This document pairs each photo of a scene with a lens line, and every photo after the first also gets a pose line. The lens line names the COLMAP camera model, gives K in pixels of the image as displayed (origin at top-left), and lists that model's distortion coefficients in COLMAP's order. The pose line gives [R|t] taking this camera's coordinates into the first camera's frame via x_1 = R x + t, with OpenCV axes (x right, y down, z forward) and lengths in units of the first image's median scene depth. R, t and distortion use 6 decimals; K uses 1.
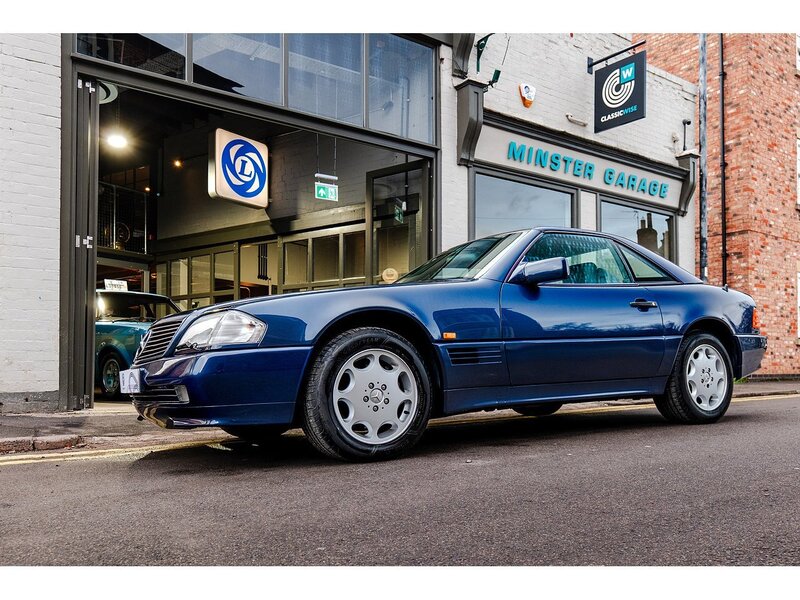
lens RADIAL K [[636.3, 0, 398.8], [0, 636.3, 370.1], [0, 0, 1]] dist [-0.004380, 0.004162]
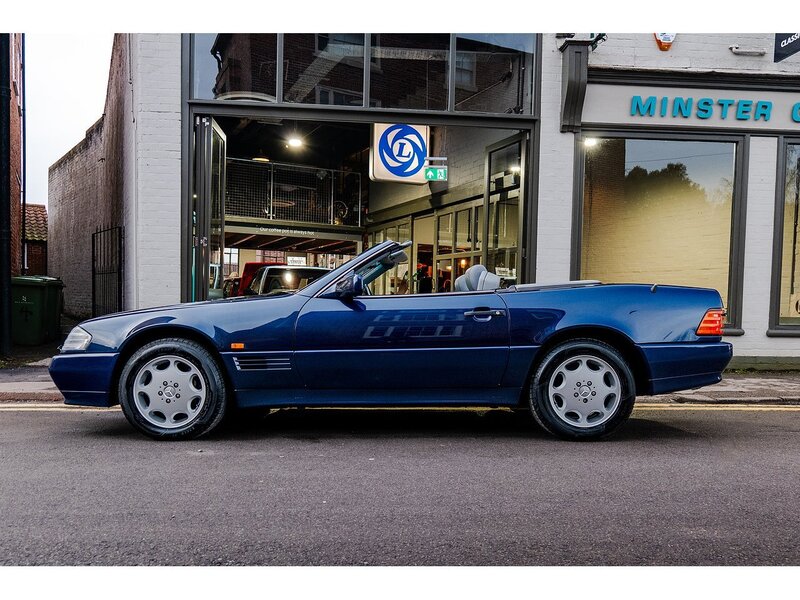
lens RADIAL K [[643.1, 0, 392.5], [0, 643.1, 348.9], [0, 0, 1]] dist [0.003315, -0.004898]
pose [[0.858955, 0.054641, -0.509128, 0.342792], [-0.027028, 0.997742, 0.061481, -0.047024], [0.511338, -0.039049, 0.858492, 0.031229]]
